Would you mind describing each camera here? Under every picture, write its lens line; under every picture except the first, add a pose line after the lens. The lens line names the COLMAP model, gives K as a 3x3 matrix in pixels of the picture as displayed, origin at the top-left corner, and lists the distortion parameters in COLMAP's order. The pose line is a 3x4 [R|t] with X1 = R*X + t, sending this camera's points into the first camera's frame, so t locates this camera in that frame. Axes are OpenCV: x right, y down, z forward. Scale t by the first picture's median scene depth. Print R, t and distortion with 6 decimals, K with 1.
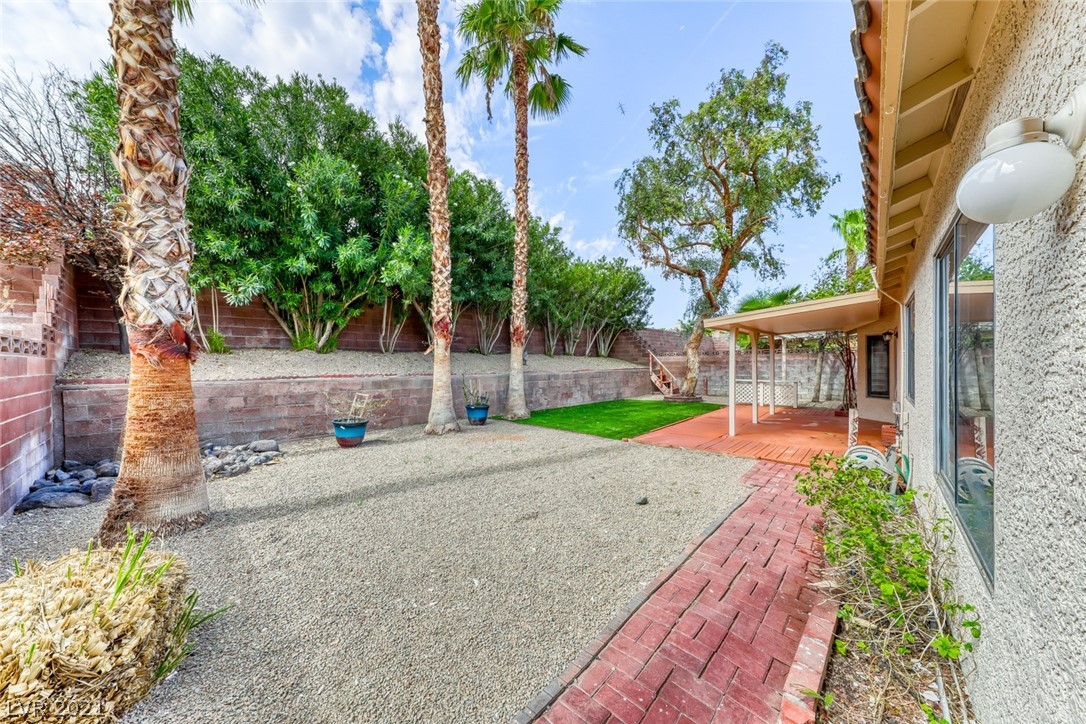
lens RADIAL K [[372.0, 0, 546.0], [0, 372.0, 363.0], [0, 0, 1]] dist [-0.013312, -0.000622]
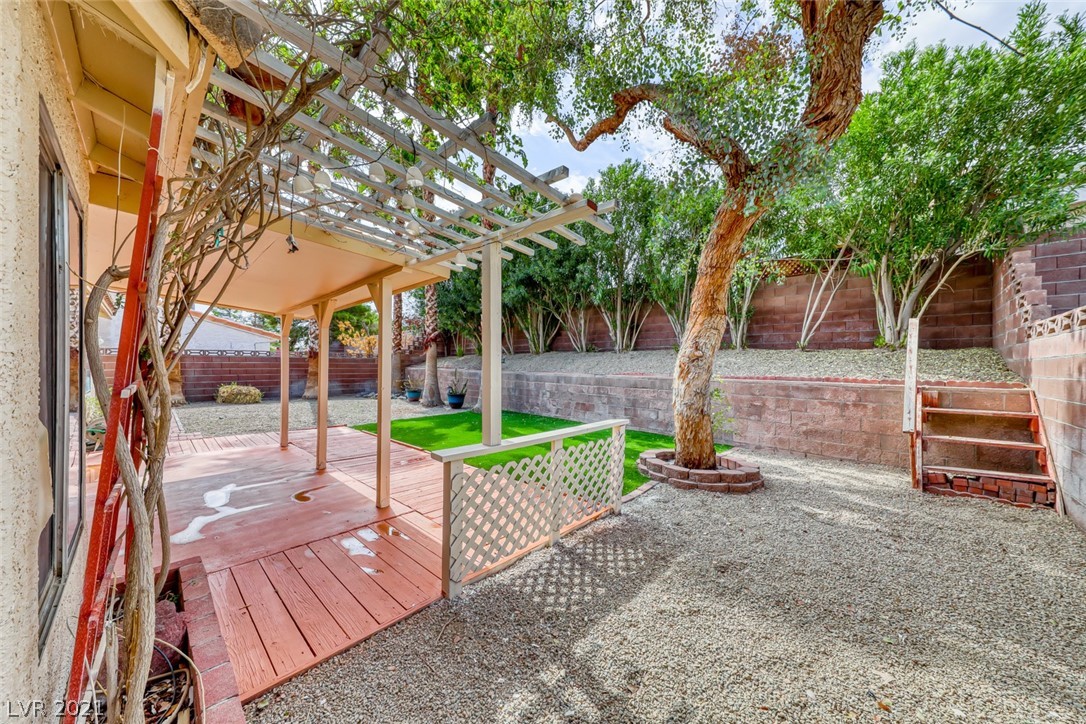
lens RADIAL K [[372.0, 0, 538.7], [0, 372.0, 360.8], [0, 0, 1]] dist [-0.013312, -0.000622]
pose [[-0.051682, 0.000923, -0.998663, 0.800177], [-0.003211, 0.999994, 0.001090, -0.003293], [0.998658, 0.003263, -0.051679, 0.969068]]
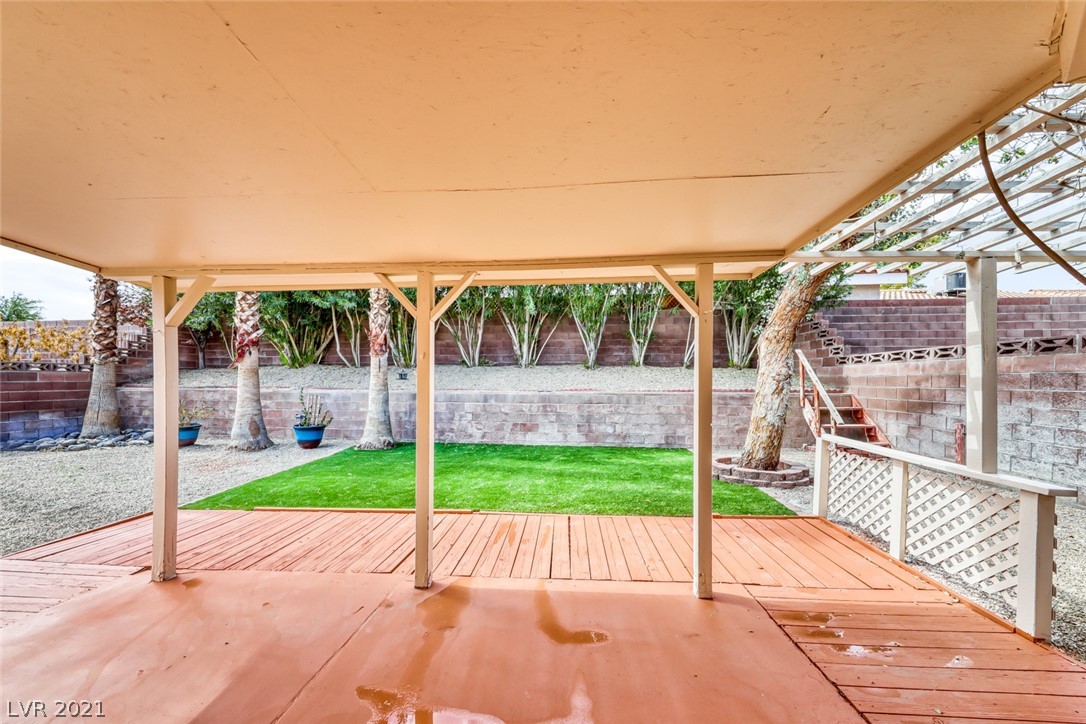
lens RADIAL K [[372.0, 0, 543.5], [0, 372.0, 372.1], [0, 0, 1]] dist [-0.013312, -0.000622]
pose [[0.612097, -0.000096, -0.790783, 0.606401], [-0.003772, 0.999988, -0.003042, -0.008708], [0.790774, 0.004845, 0.612089, 0.639280]]
